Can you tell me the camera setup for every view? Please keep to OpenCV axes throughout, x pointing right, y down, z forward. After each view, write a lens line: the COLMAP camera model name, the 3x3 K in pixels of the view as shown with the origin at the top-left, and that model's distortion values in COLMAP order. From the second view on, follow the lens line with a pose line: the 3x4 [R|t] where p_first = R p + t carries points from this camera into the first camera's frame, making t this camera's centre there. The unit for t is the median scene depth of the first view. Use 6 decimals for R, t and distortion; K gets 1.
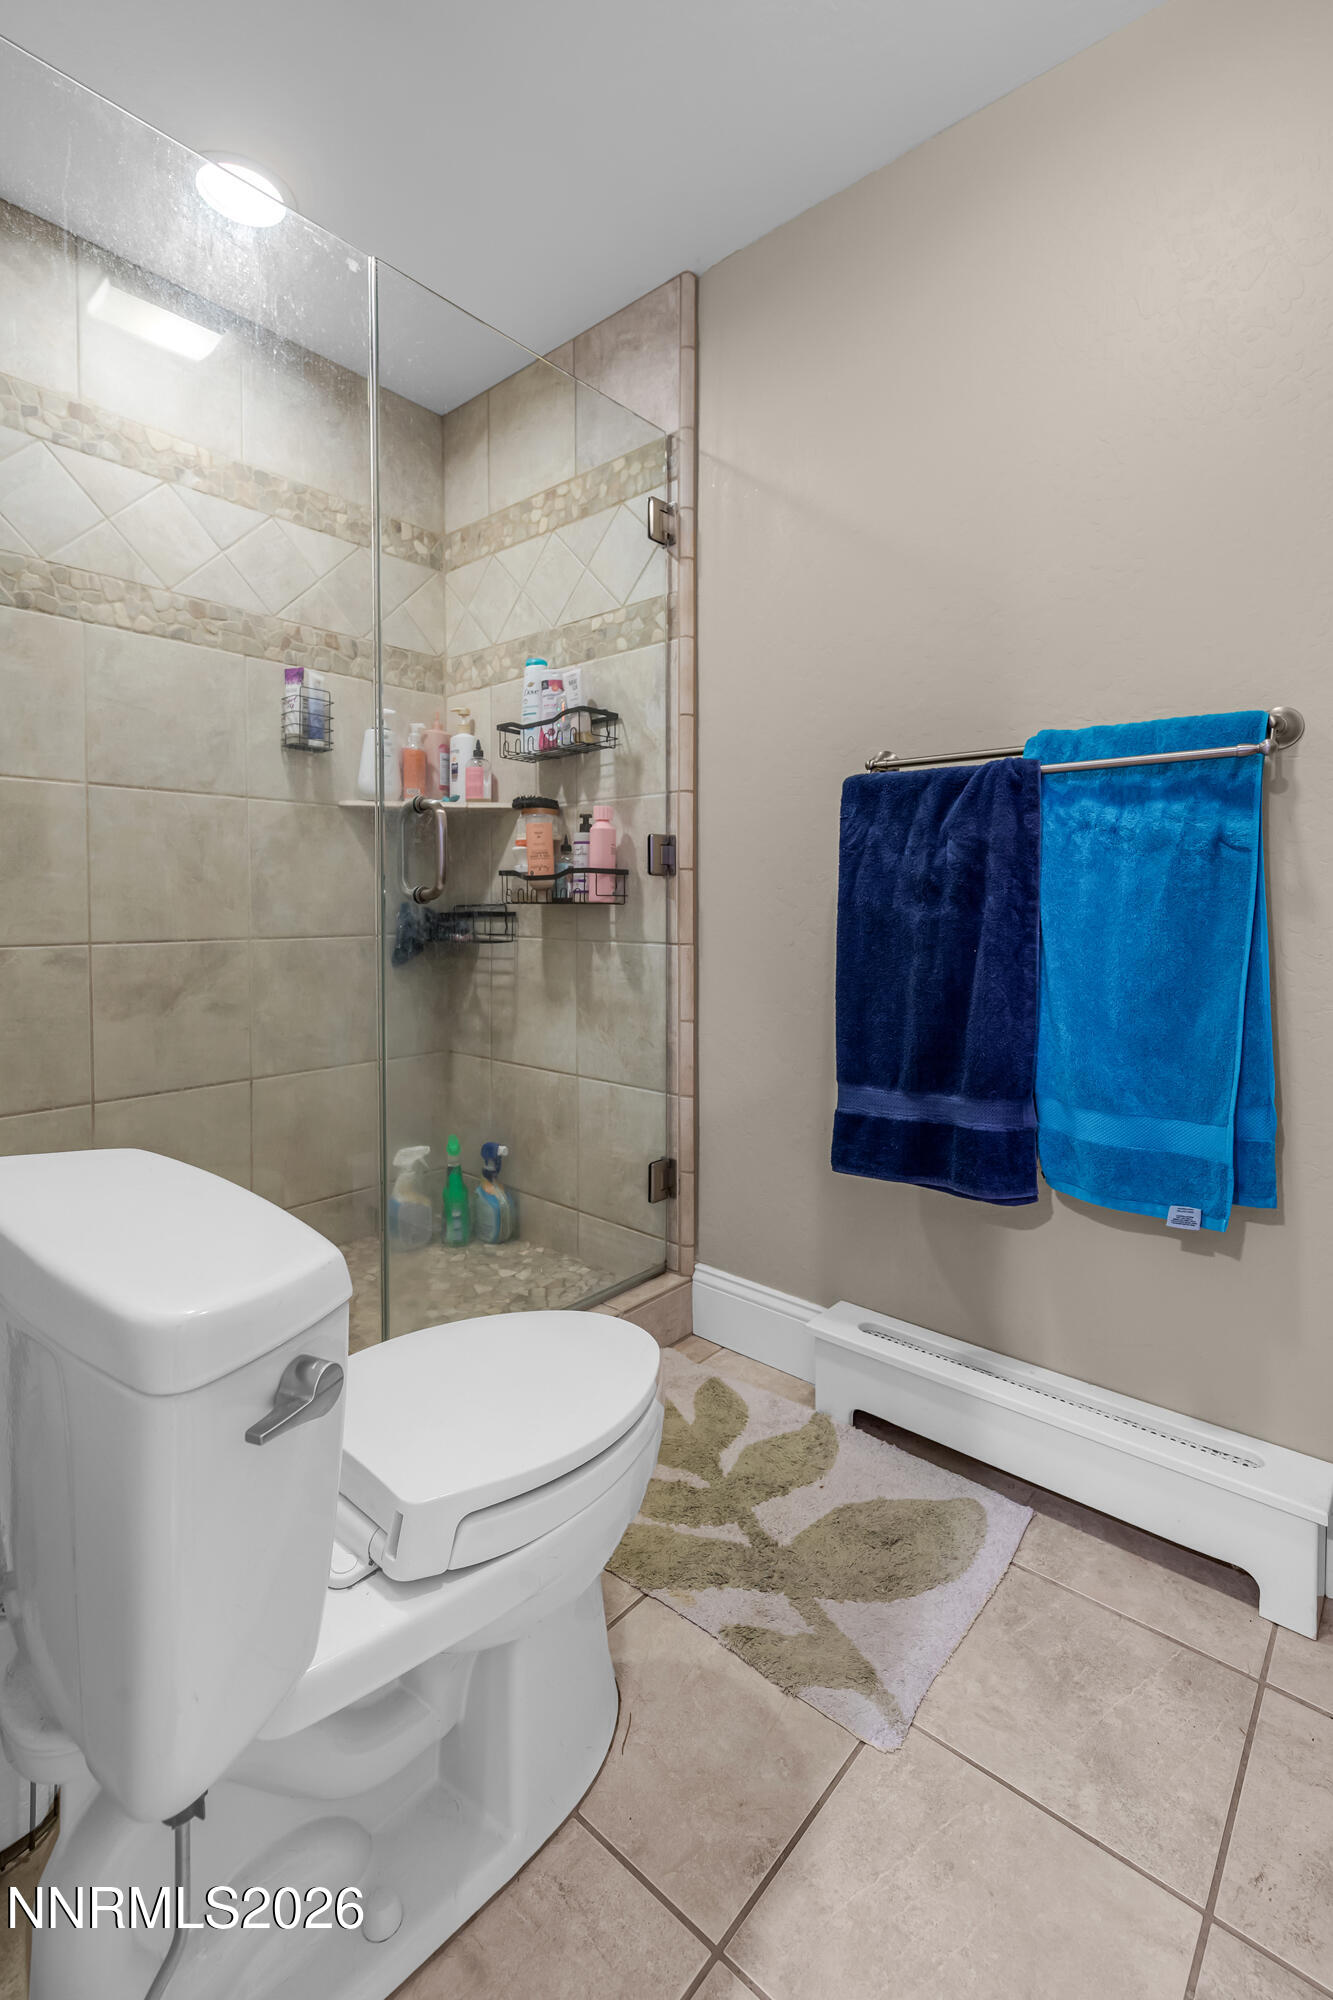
lens RADIAL K [[877.0, 0, 670.6], [0, 877.0, 995.8], [0, 0, 1]] dist [0.009521, -0.000965]
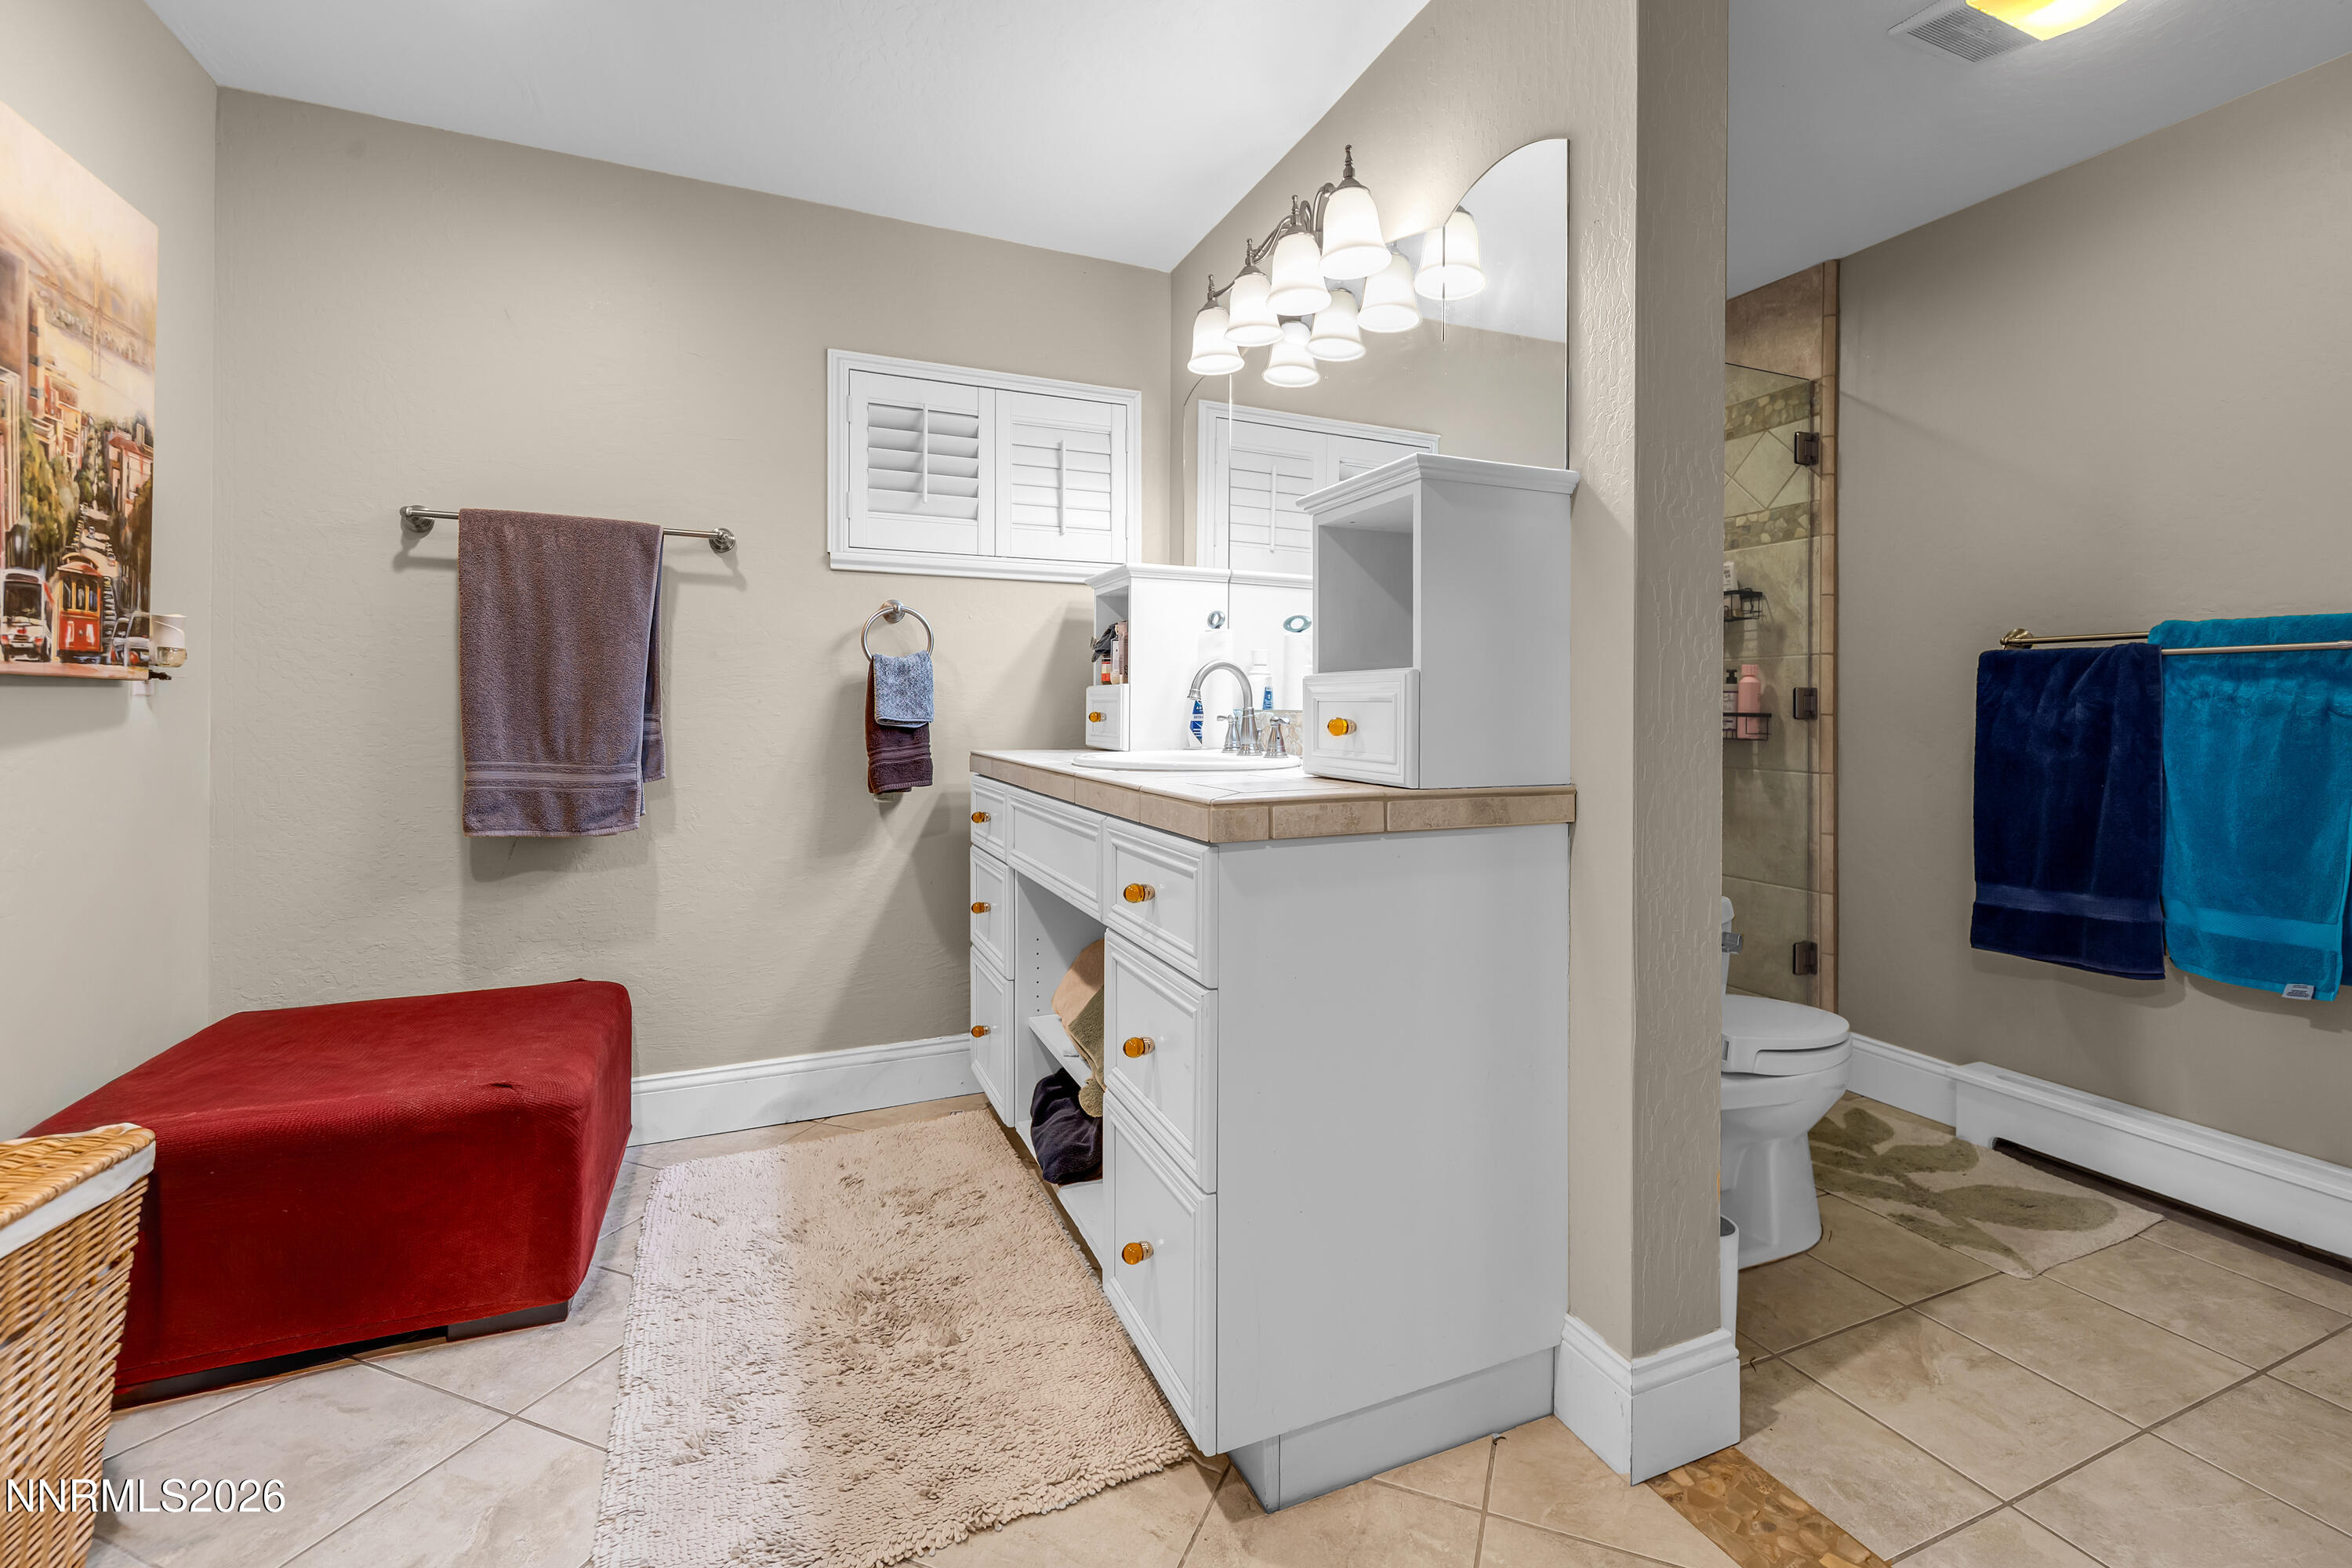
lens RADIAL K [[1031.3, 0, 1214.1], [0, 1031.3, 729.7], [0, 0, 1]] dist [0.009521, -0.000965]
pose [[0.907835, 0.016484, -0.419004, -0.210323], [-0.055118, 0.995248, -0.080269, 0.062147], [0.415690, 0.095965, 0.904430, -0.955281]]
